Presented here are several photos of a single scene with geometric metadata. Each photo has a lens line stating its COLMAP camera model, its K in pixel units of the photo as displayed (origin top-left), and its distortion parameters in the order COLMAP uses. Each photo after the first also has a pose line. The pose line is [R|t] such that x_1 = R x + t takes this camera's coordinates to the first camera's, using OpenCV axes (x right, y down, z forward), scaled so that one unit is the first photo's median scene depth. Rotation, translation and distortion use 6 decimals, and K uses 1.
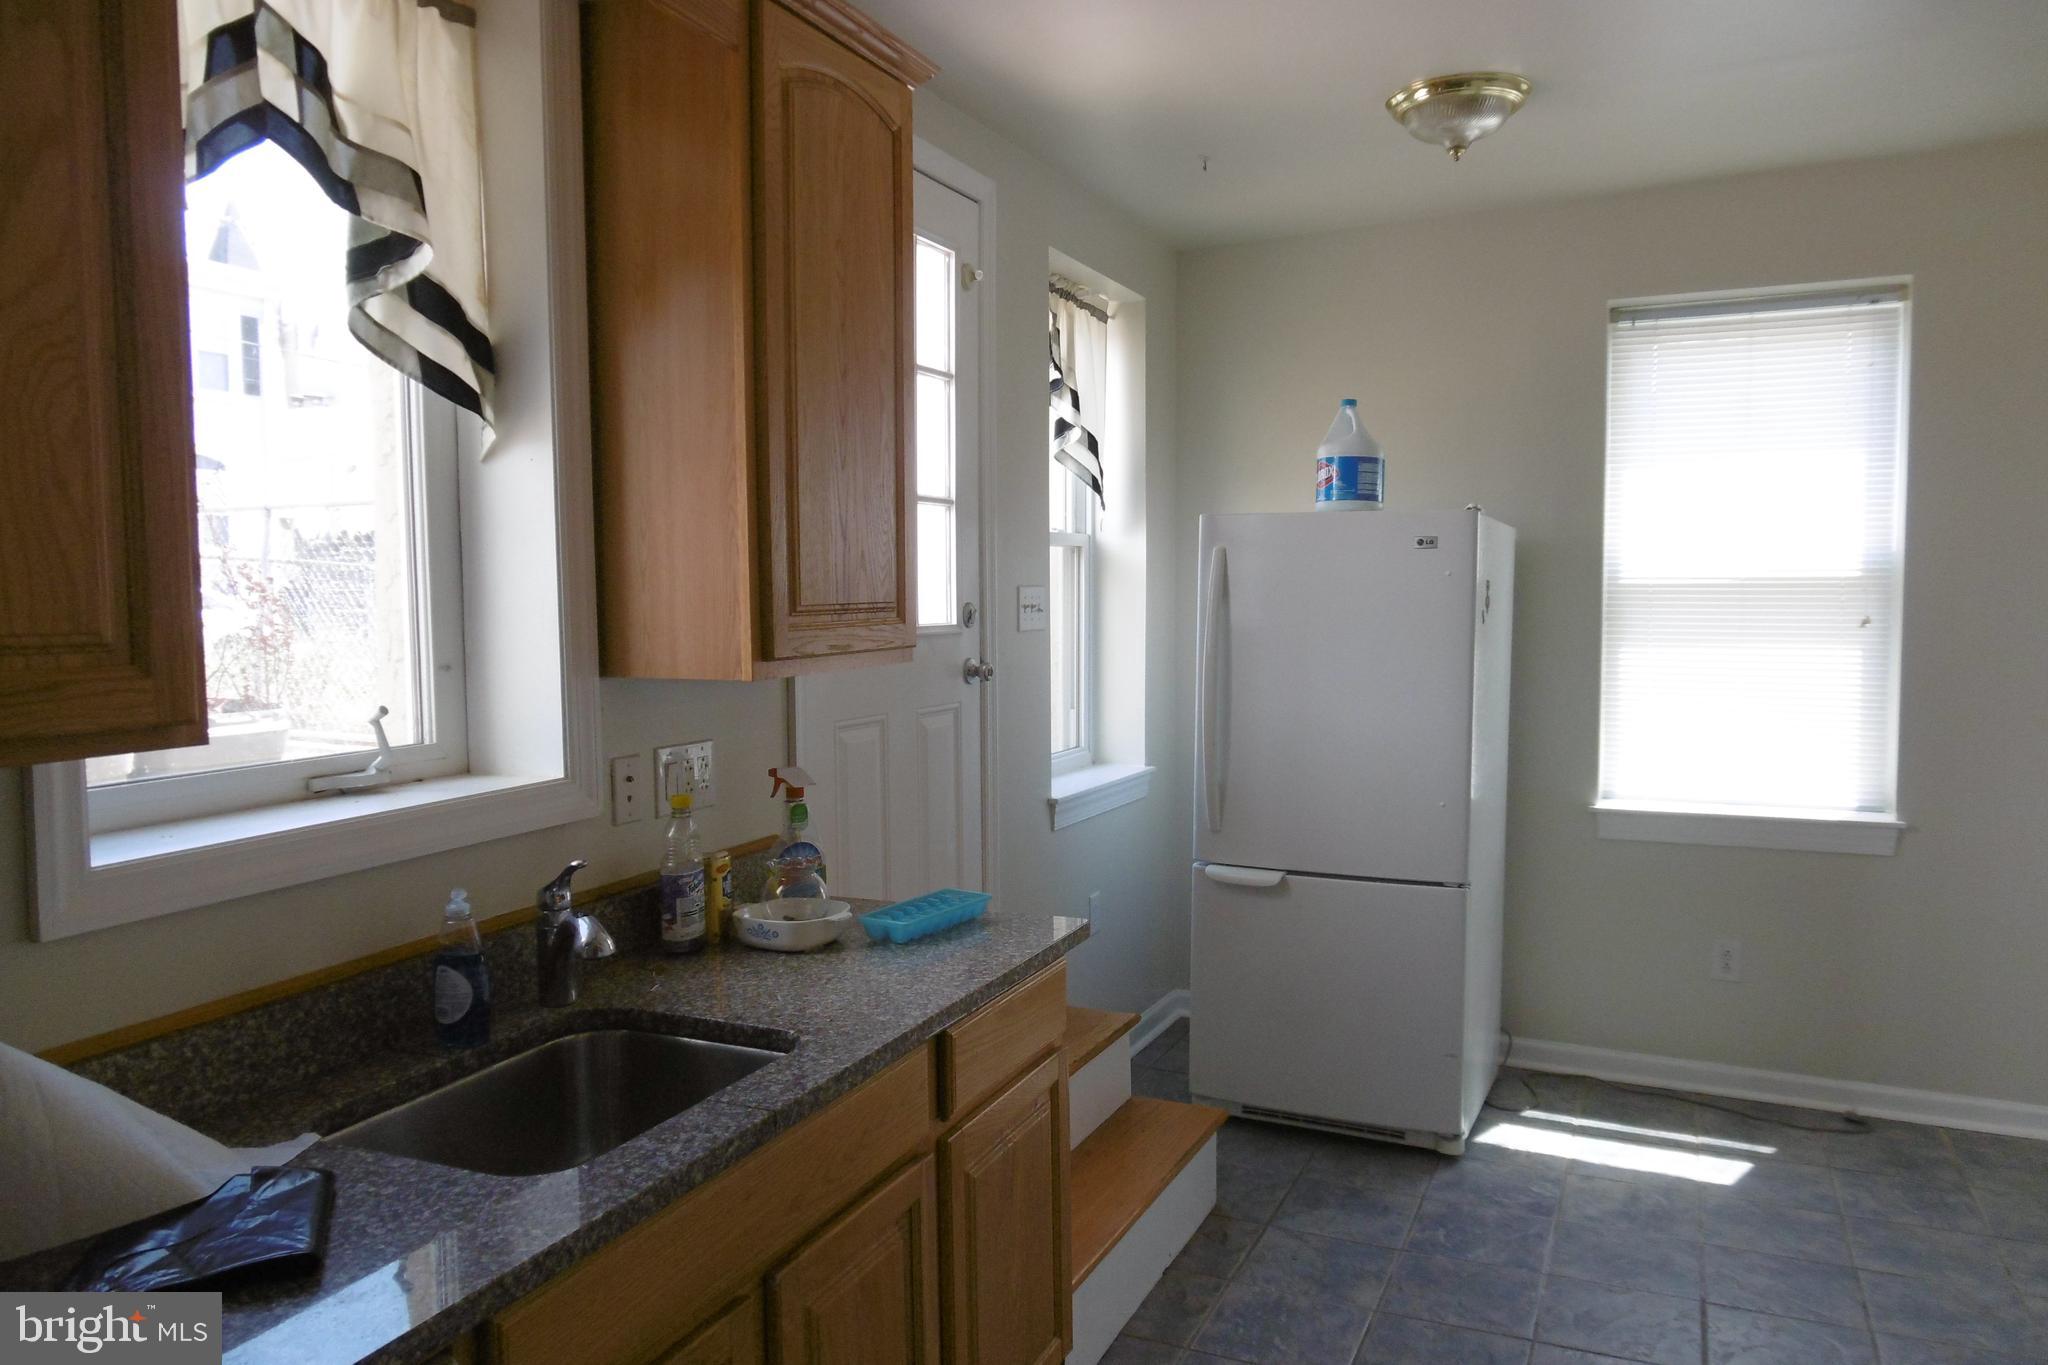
lens RADIAL K [[1420.4, 0, 1023.8], [0, 1420.4, 680.6], [0, 0, 1]] dist [-0.002919, -0.004785]
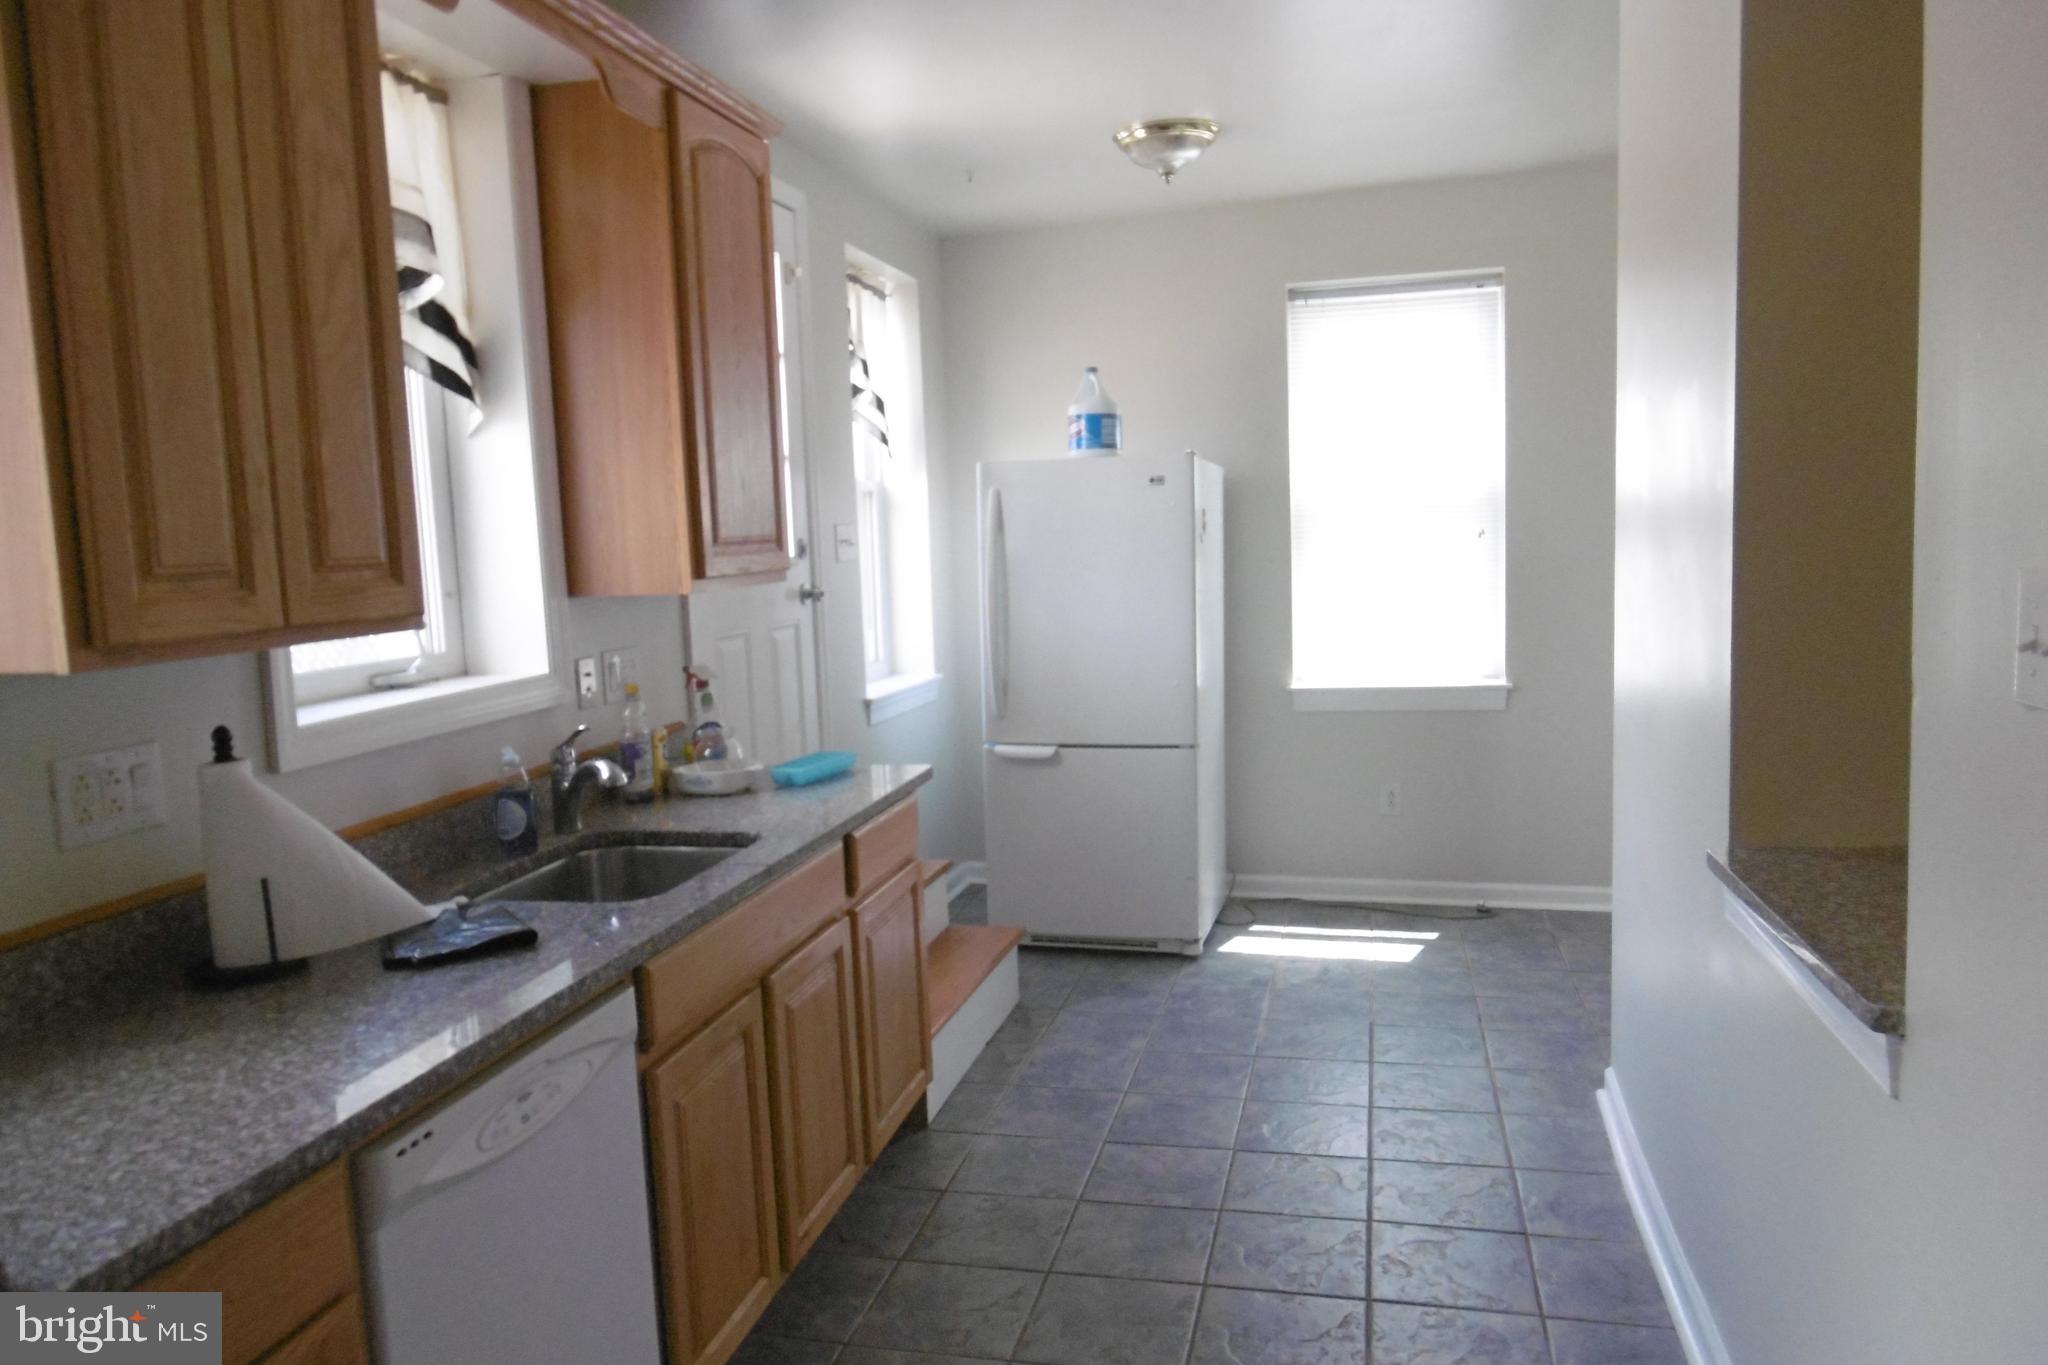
lens RADIAL K [[1420.4, 0, 1024.3], [0, 1420.4, 681.9], [0, 0, 1]] dist [-0.002919, -0.004785]
pose [[0.981452, -0.050560, 0.184919, -0.094550], [0.043234, 0.998120, 0.043440, 0.027568], [-0.186768, -0.034640, 0.981793, -0.289017]]
